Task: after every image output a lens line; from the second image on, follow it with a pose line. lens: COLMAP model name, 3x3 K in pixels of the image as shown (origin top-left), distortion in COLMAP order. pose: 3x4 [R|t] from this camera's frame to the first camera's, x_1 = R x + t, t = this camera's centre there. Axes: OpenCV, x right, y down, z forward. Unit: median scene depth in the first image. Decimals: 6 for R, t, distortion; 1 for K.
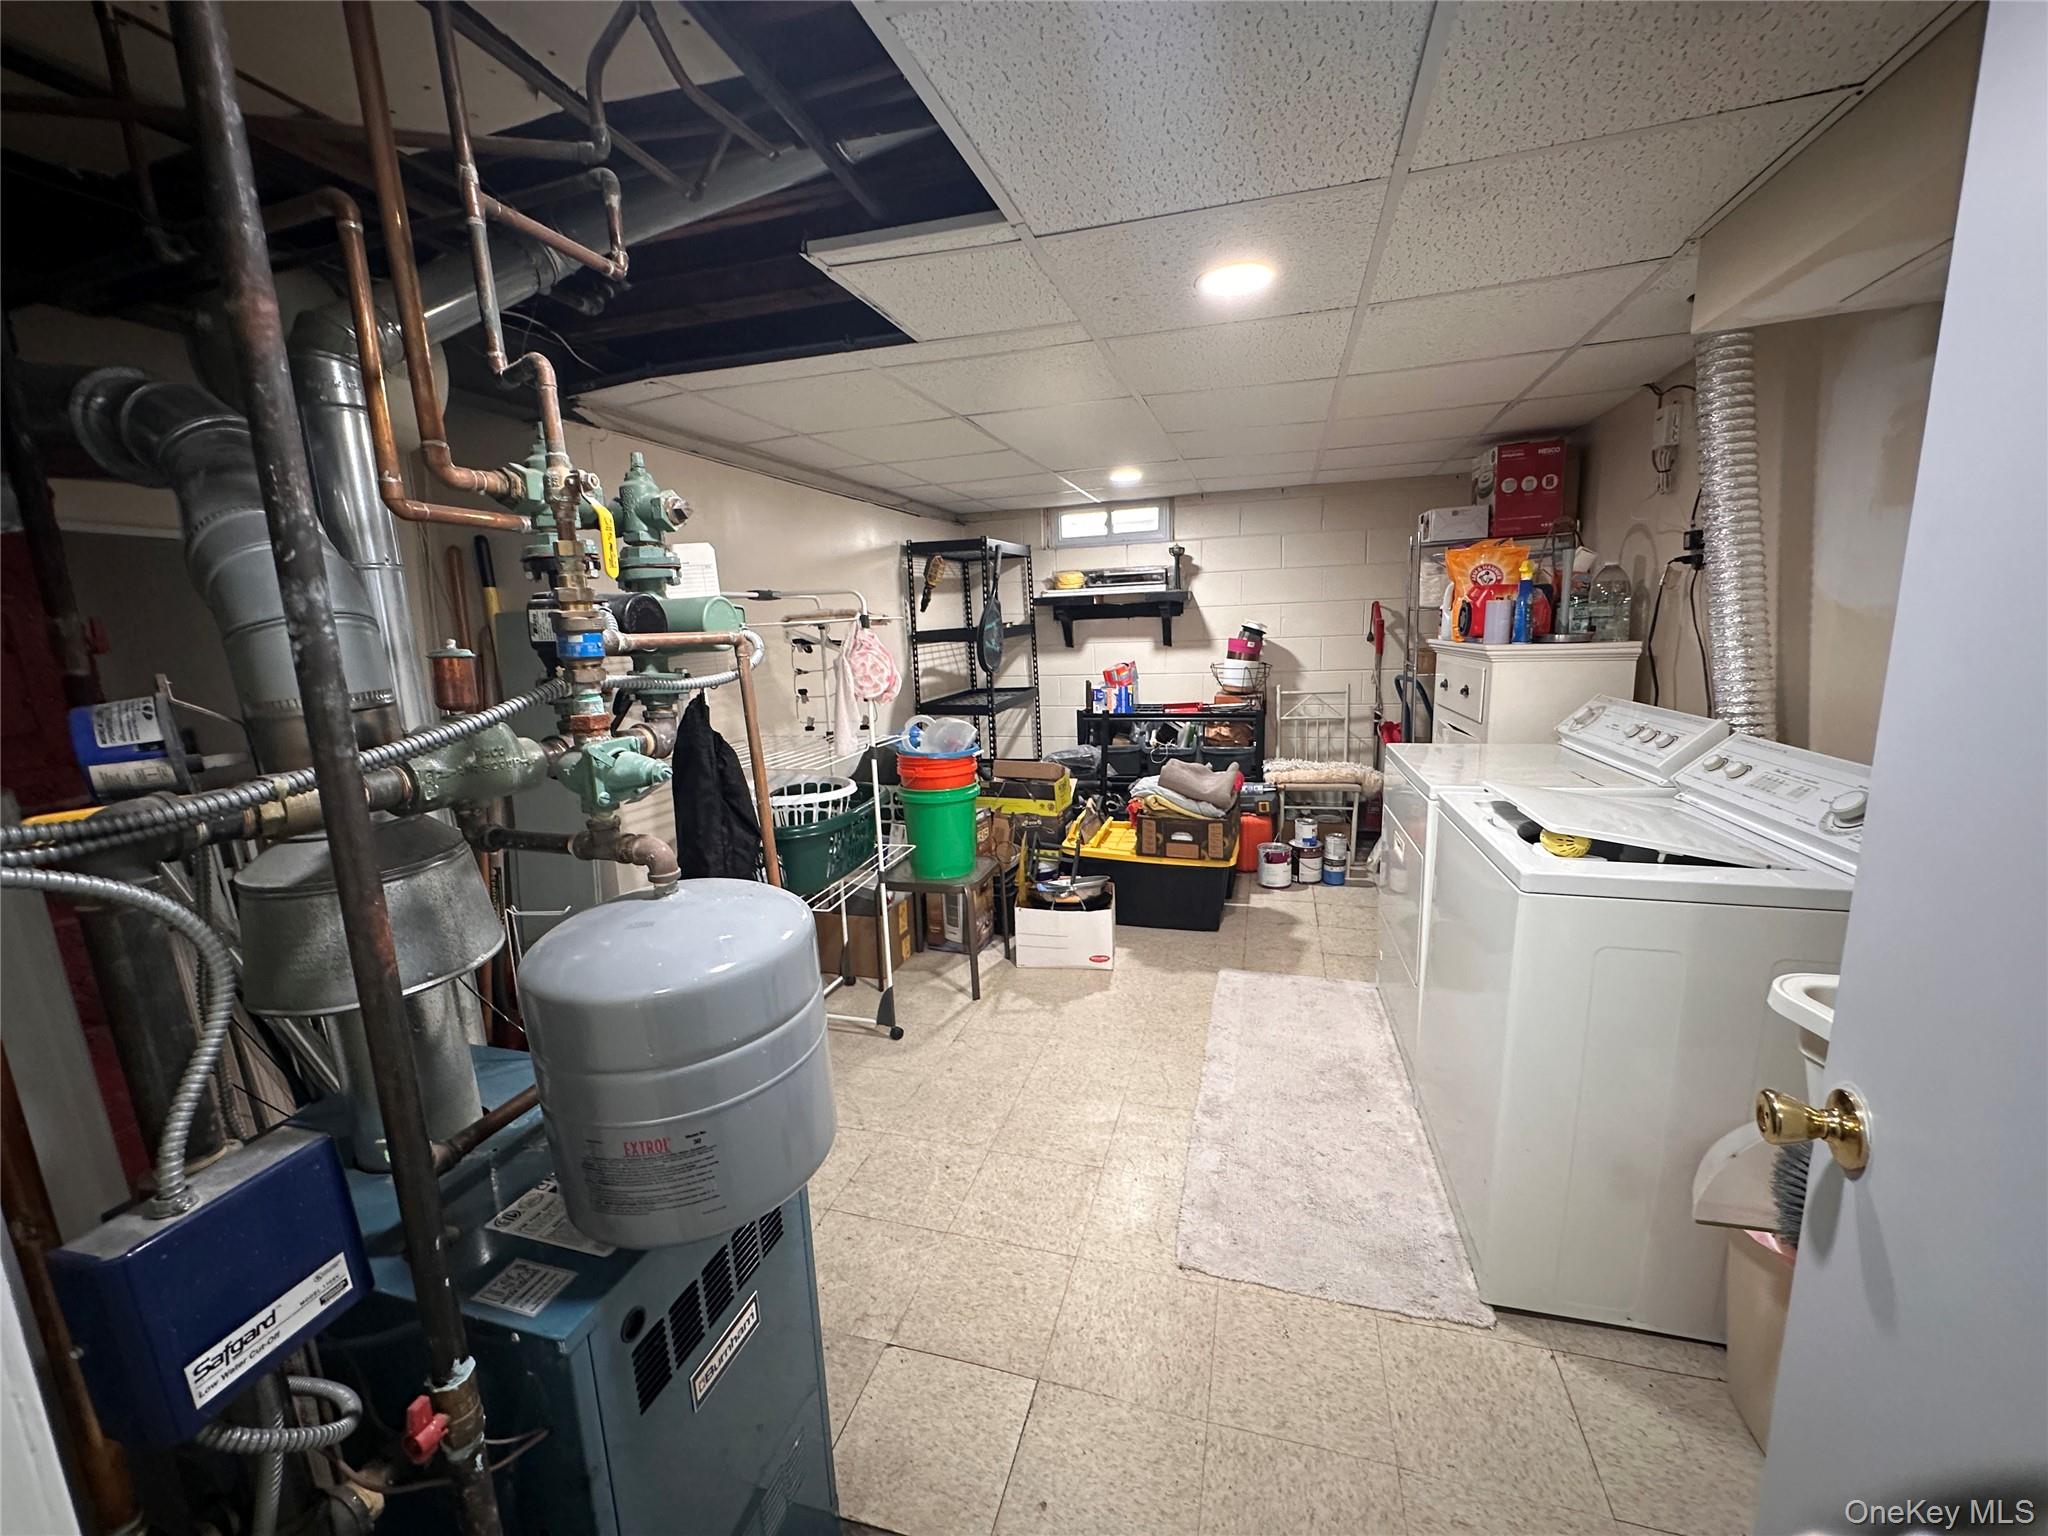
lens RADIAL K [[815.4, 0, 1031.9], [0, 815.4, 773.4], [0, 0, 1]] dist [-0.006136, 0.001138]
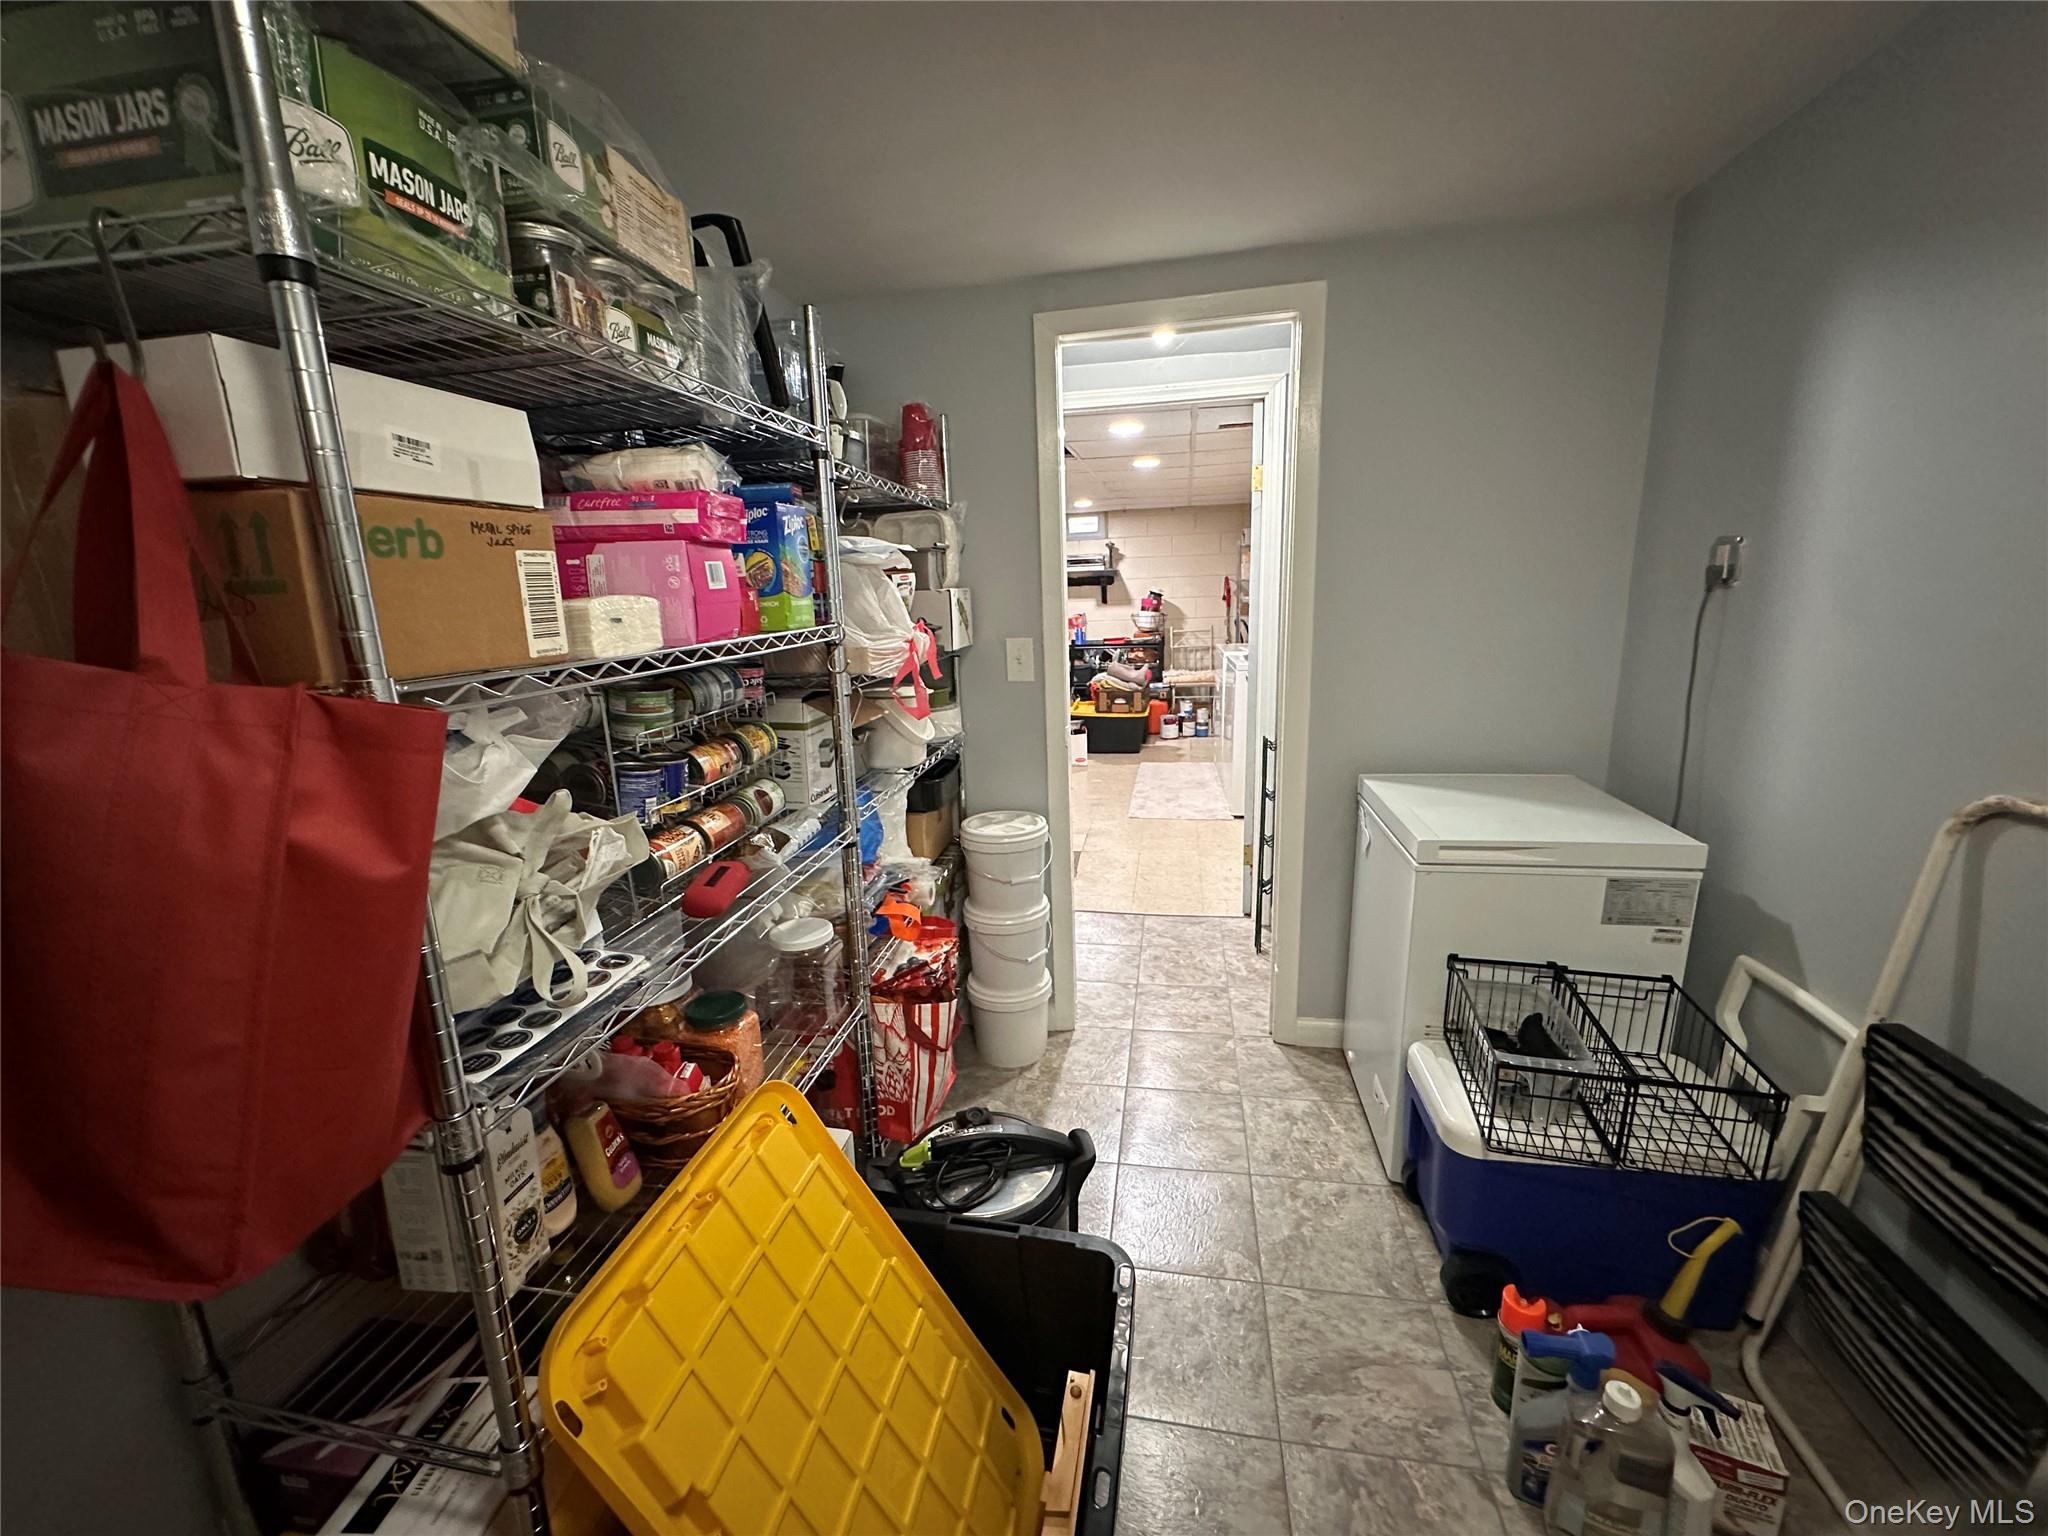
lens RADIAL K [[815.4, 0, 1023.7], [0, 815.4, 763.5], [0, 0, 1]] dist [-0.006136, 0.001138]
pose [[0.994981, -0.016447, 0.098701, -0.171983], [0.014264, 0.999639, 0.022786, 0.132386], [-0.099040, -0.021264, 0.994856, -0.653450]]
